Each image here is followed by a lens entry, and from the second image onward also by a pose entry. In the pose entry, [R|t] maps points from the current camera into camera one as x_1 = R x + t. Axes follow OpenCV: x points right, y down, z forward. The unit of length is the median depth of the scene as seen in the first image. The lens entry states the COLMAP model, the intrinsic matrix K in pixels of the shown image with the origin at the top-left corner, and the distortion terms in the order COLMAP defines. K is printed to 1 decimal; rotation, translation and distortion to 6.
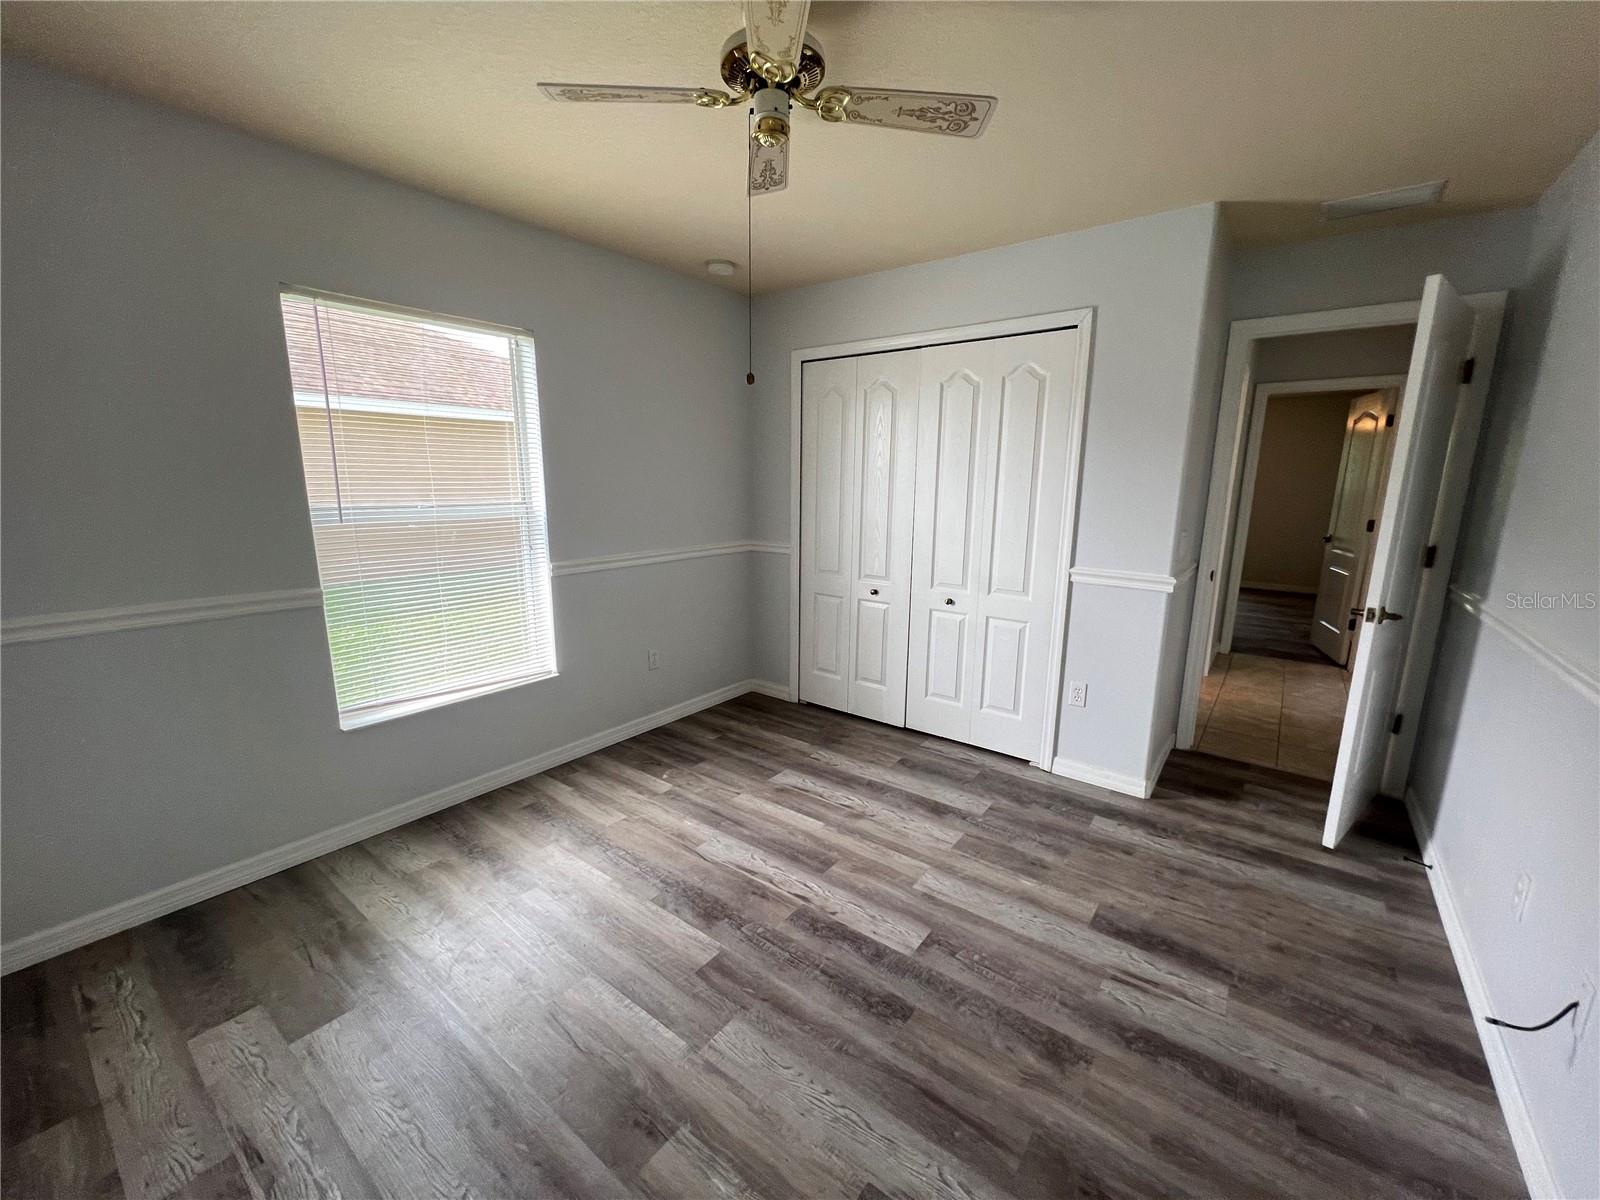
lens RADIAL K [[643.5, 0, 800.4], [0, 643.5, 605.2], [0, 0, 1]] dist [-0.004328, 0.002483]
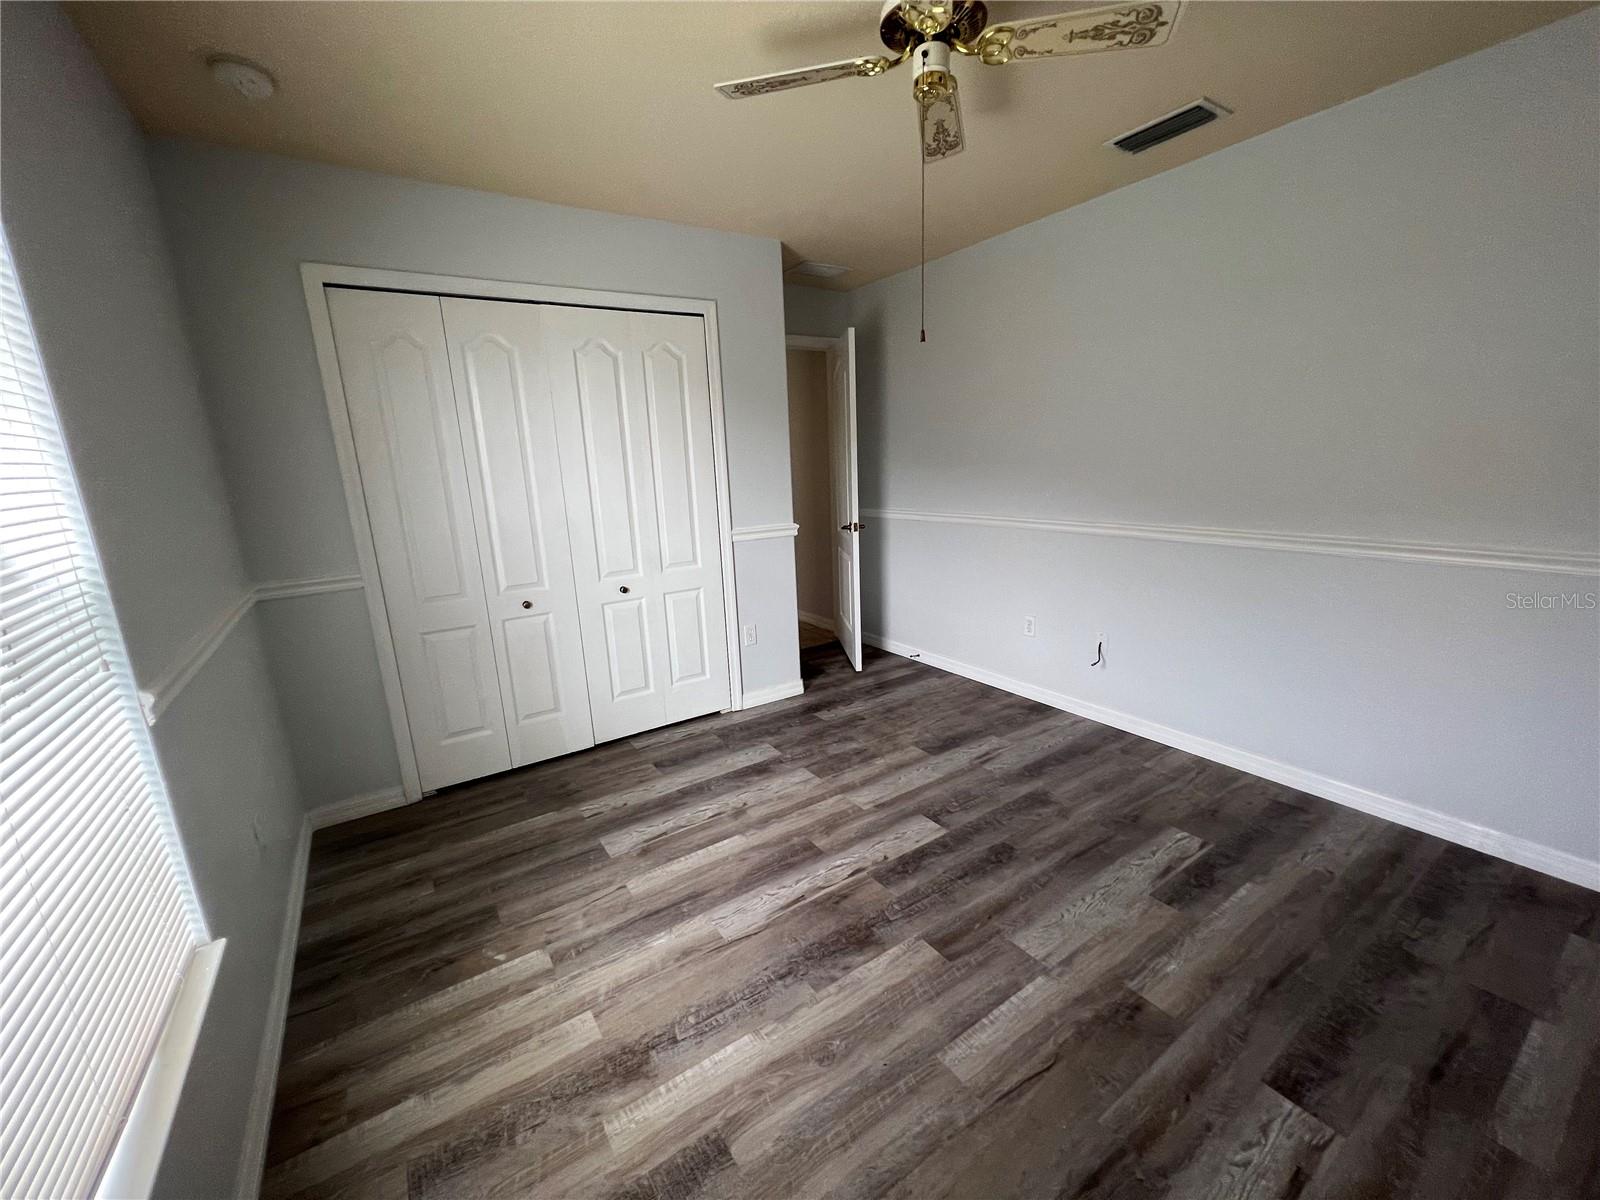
lens RADIAL K [[643.5, 0, 800.4], [0, 643.5, 605.2], [0, 0, 1]] dist [-0.004328, 0.002483]
pose [[0.322734, -0.237193, 0.916287, -0.780506], [0.229037, 0.958890, 0.167550, -0.116884], [-0.918360, 0.155789, 0.363792, 0.612261]]
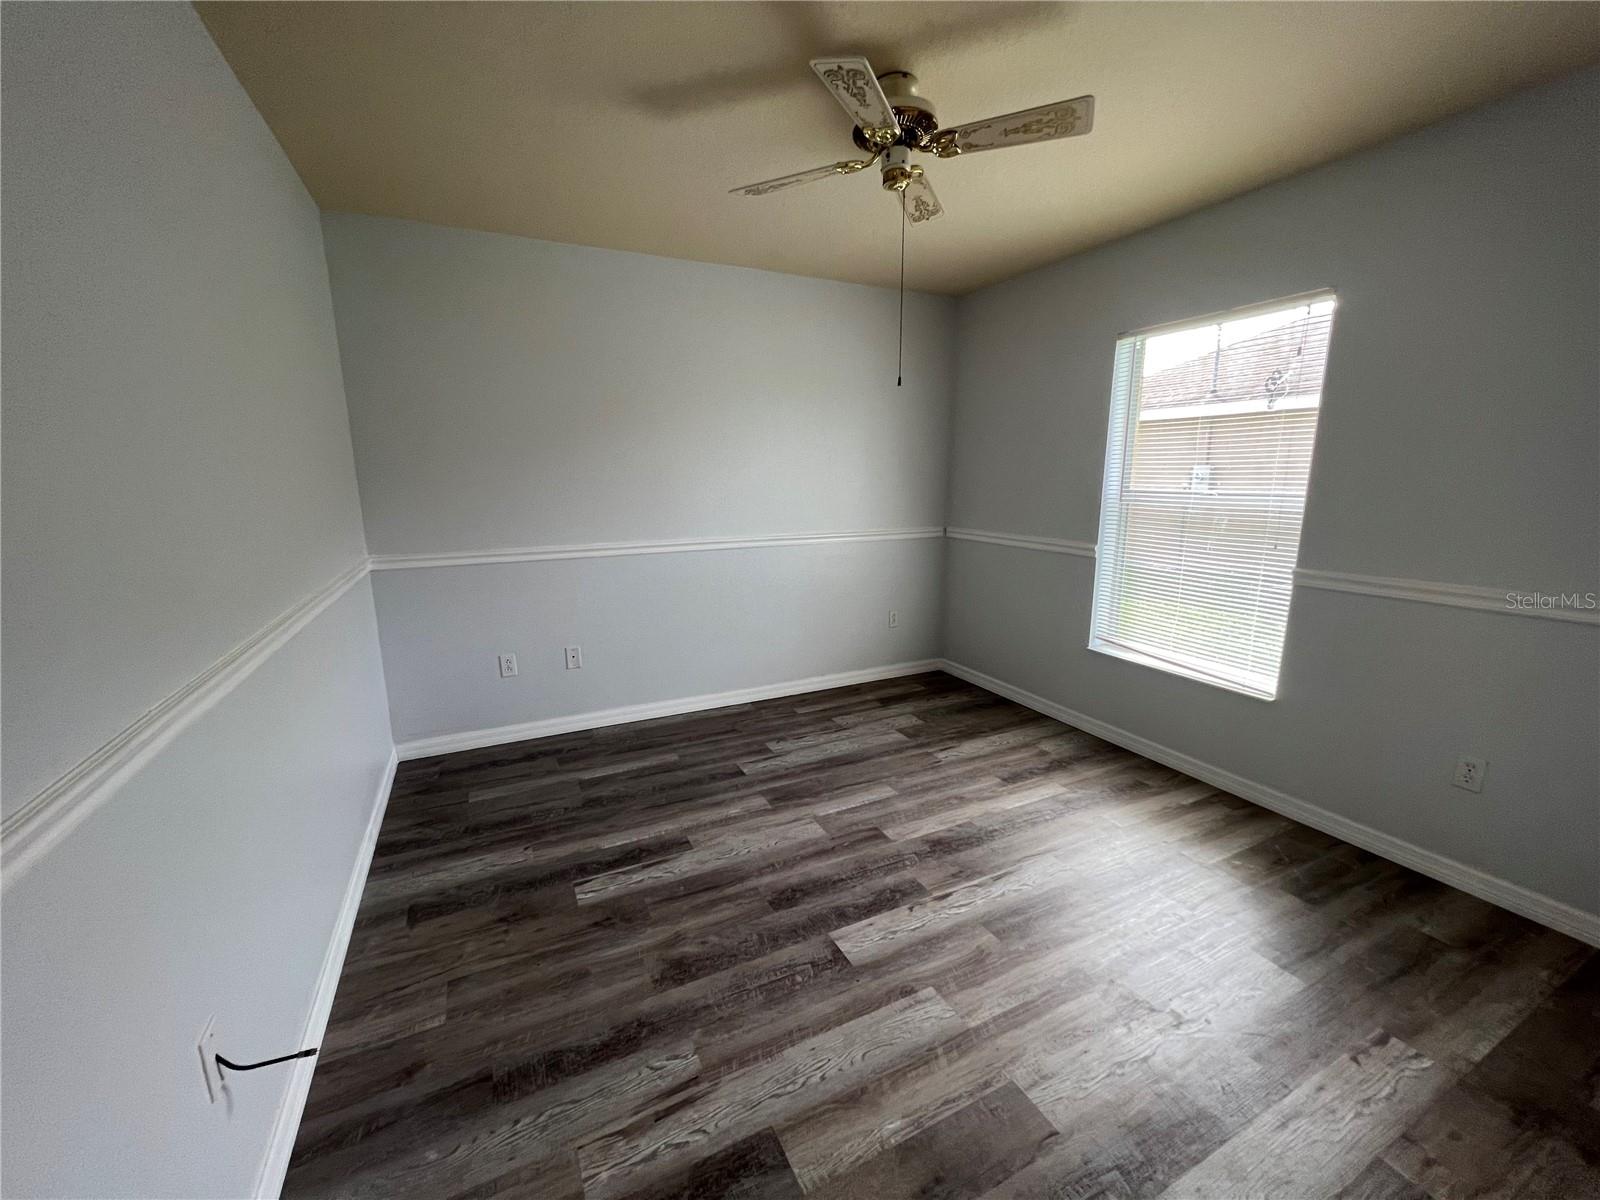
lens RADIAL K [[643.5, 0, 800.4], [0, 643.5, 605.2], [0, 0, 1]] dist [-0.004328, 0.002483]
pose [[-0.441916, 0.174403, -0.879940, 0.813631], [-0.177563, 0.944504, 0.276374, -0.175617], [0.879307, 0.278379, -0.386424, 0.992738]]
